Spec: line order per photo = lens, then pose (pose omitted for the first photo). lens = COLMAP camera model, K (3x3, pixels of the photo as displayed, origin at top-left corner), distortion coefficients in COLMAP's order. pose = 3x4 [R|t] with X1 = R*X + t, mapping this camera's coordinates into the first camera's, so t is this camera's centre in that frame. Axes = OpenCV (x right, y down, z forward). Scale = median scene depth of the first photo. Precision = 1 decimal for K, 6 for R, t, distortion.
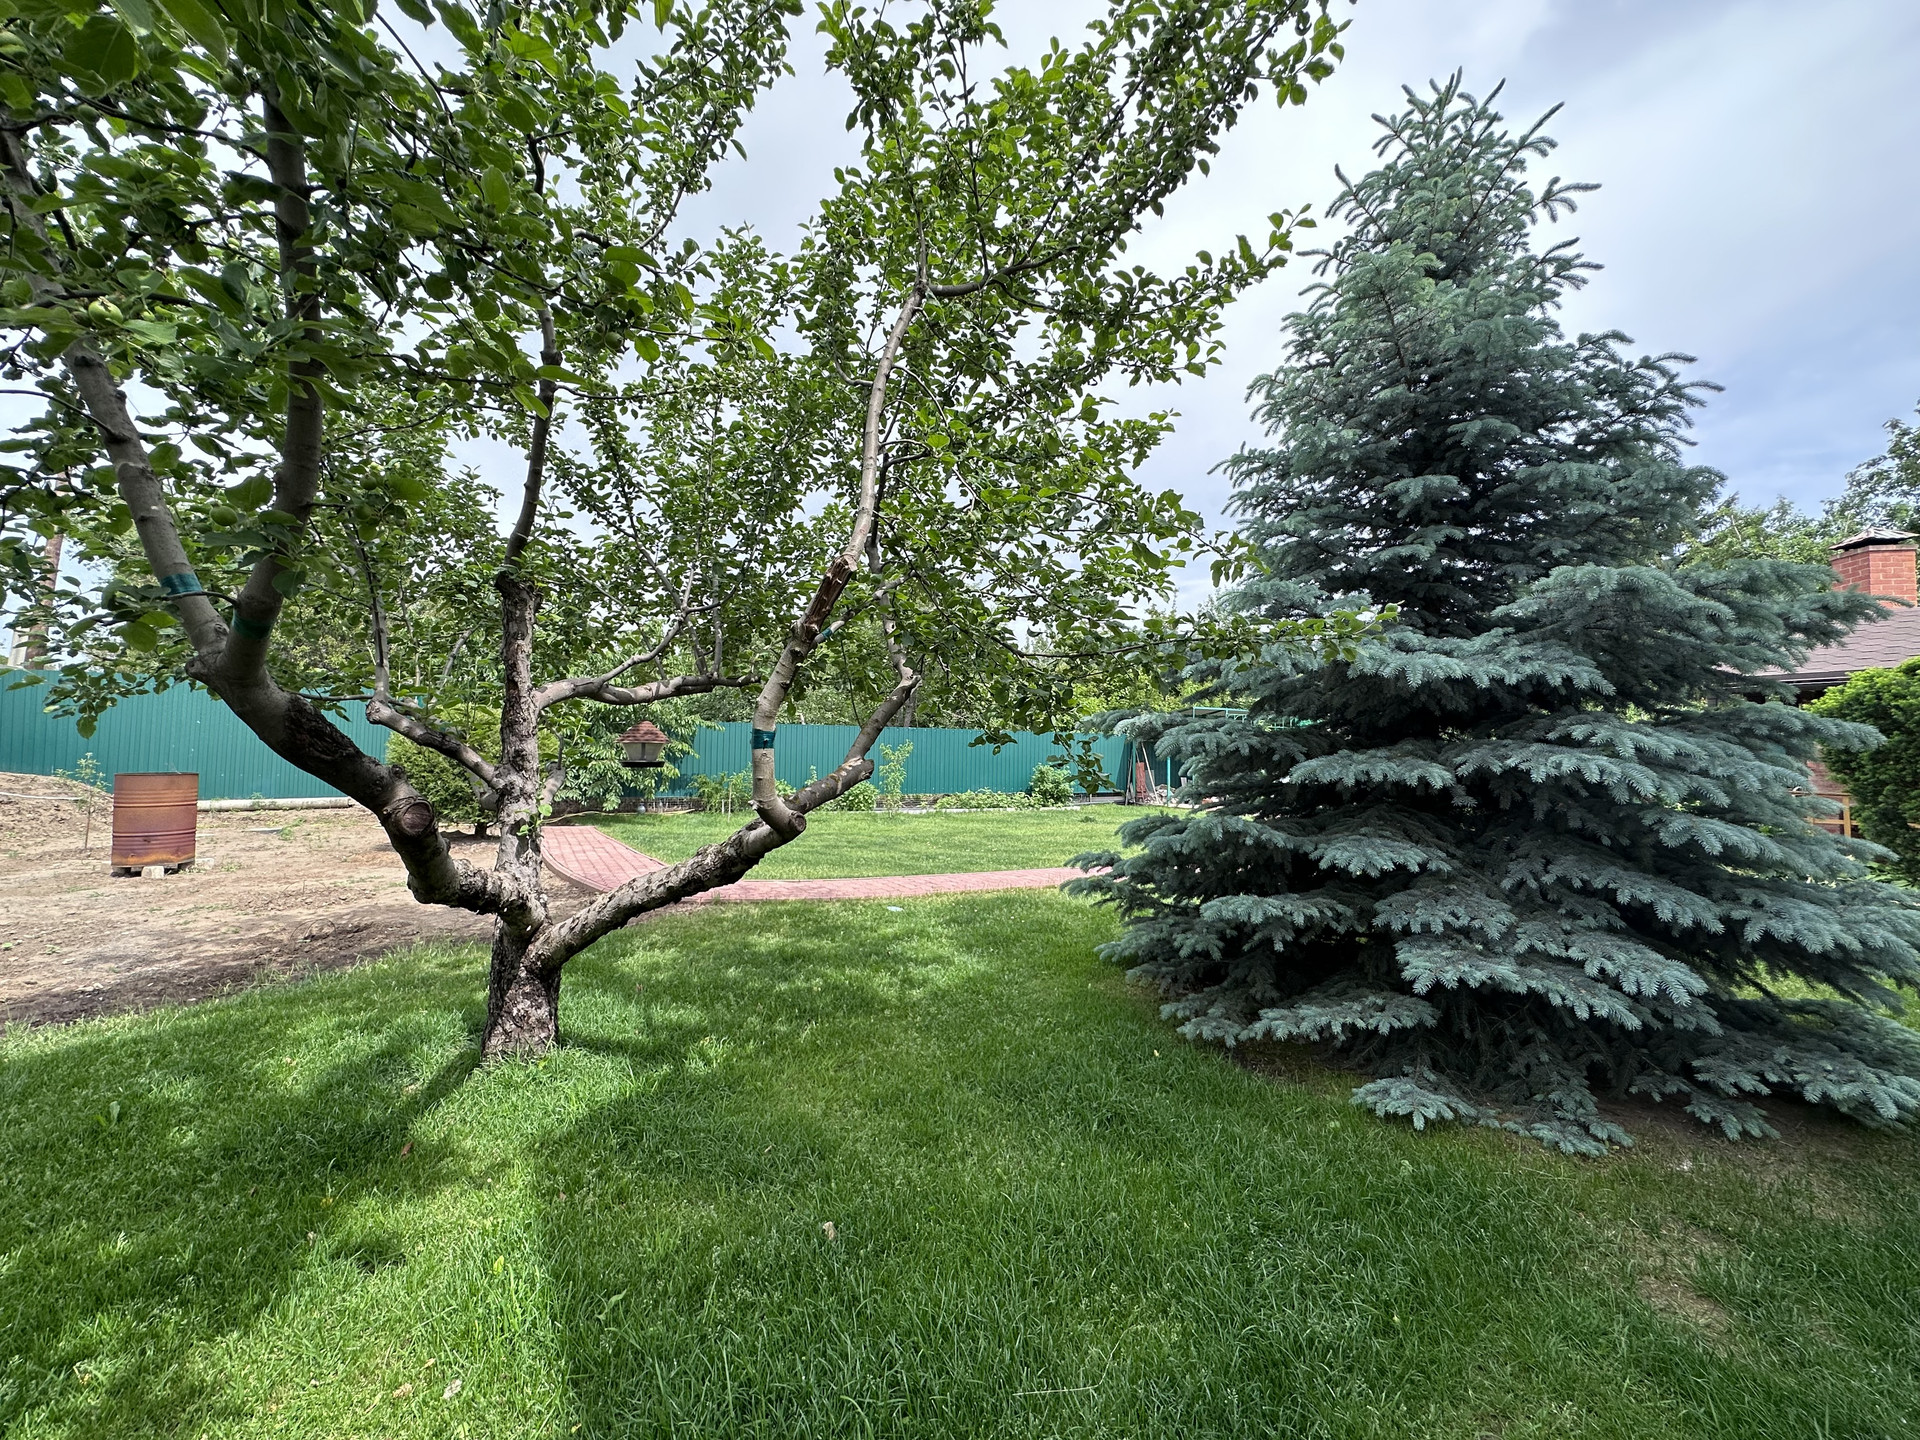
lens RADIAL K [[758.9, 0, 956.0], [0, 758.9, 715.5], [0, 0, 1]] dist [-0.011372, 0.001474]
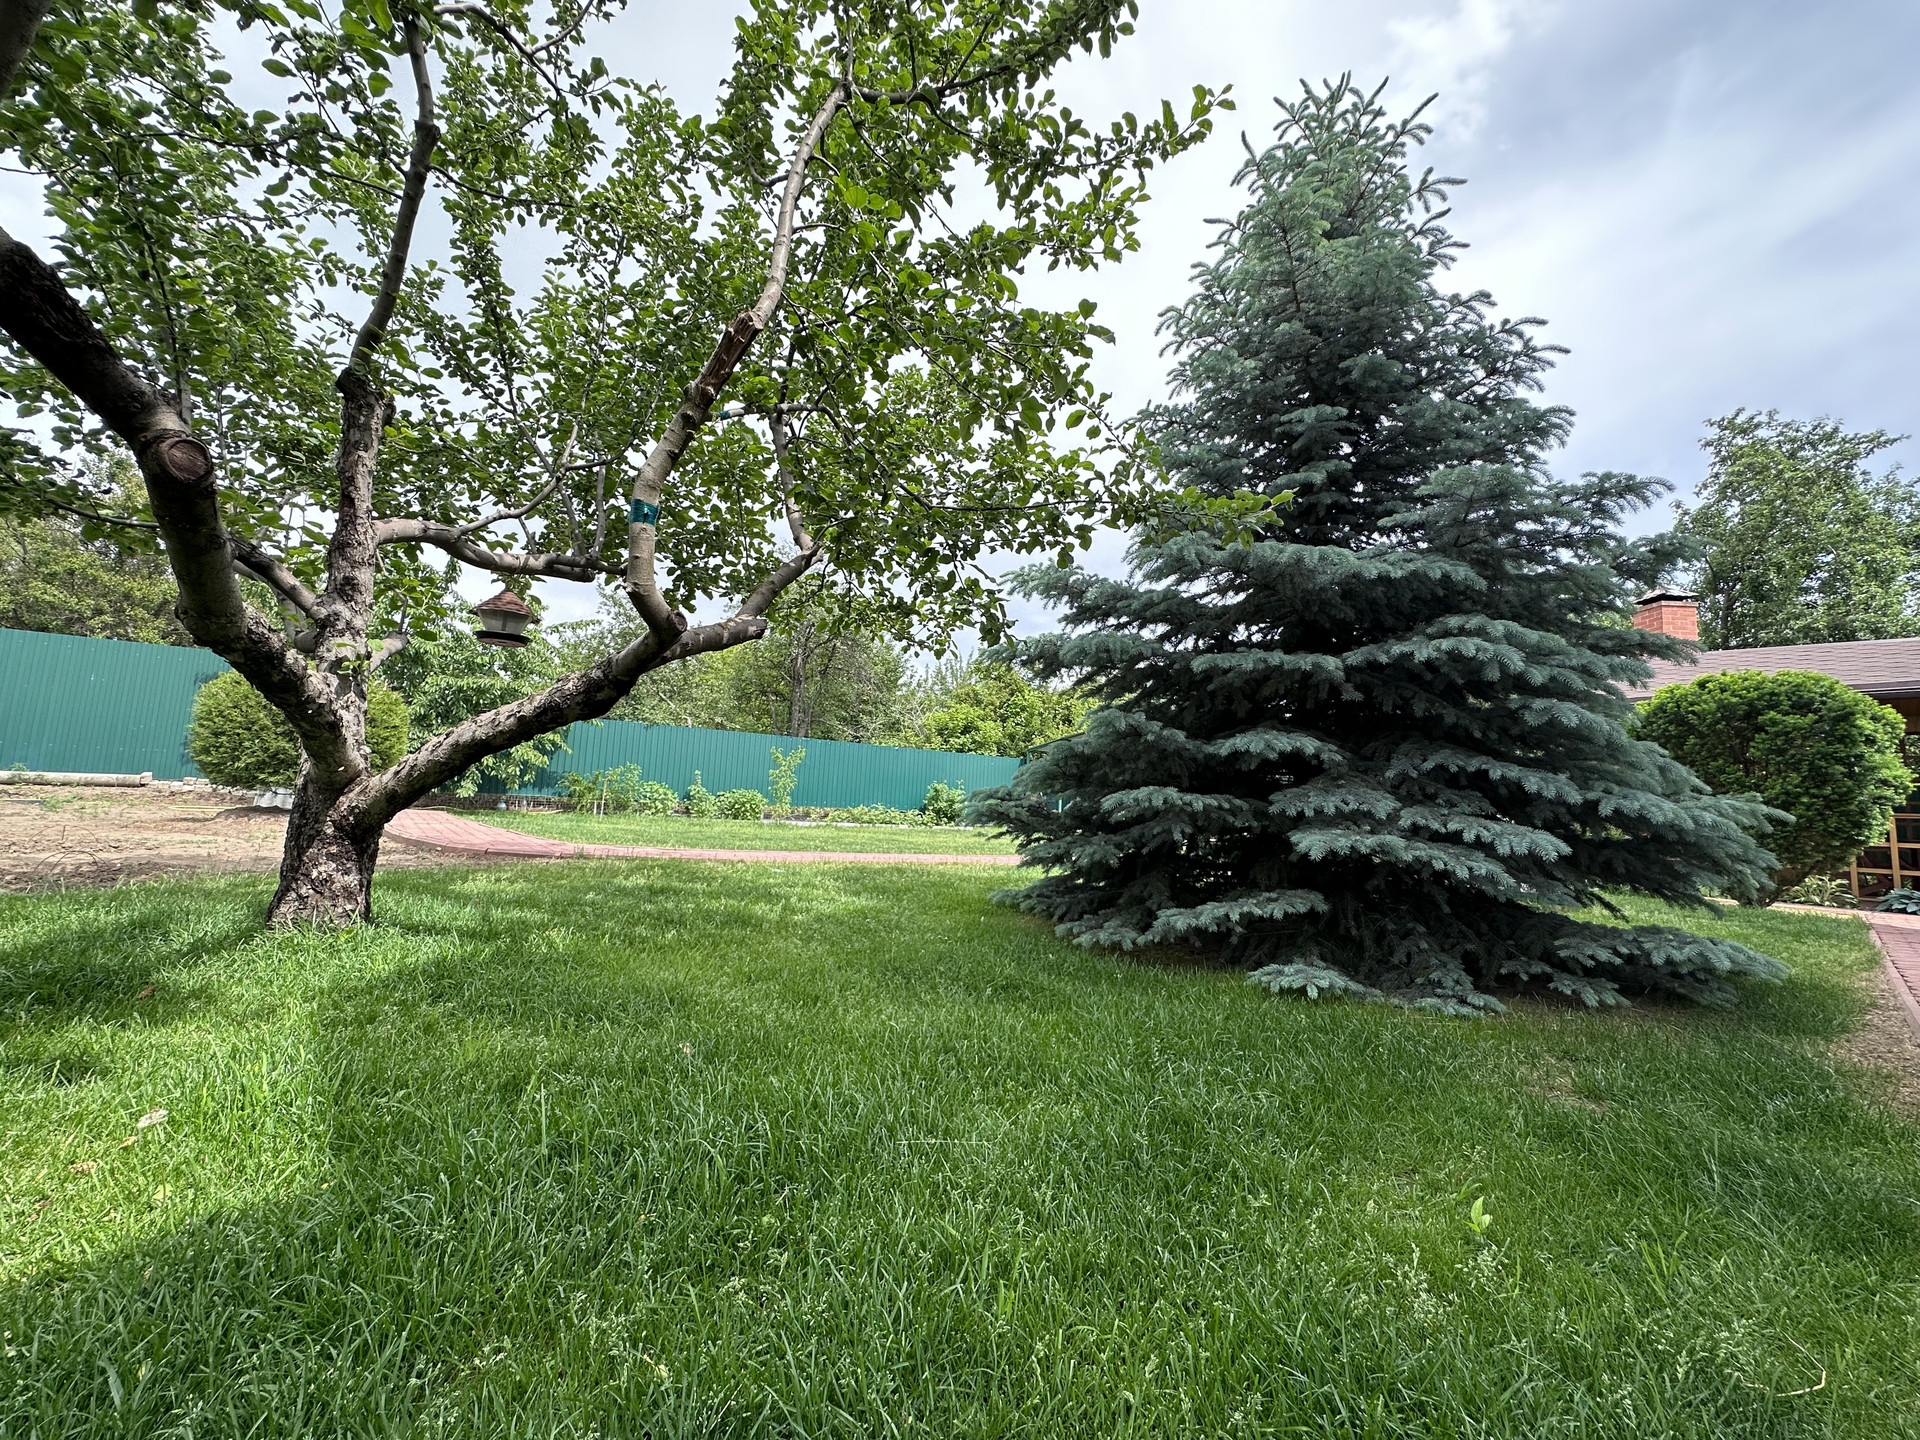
lens RADIAL K [[758.9, 0, 957.8], [0, 758.9, 721.8], [0, 0, 1]] dist [-0.011372, 0.001474]
pose [[0.989389, 0.048592, 0.136927, 0.001555], [-0.040860, 0.997437, -0.058730, 0.225397], [-0.139430, 0.052512, 0.988839, 0.056782]]
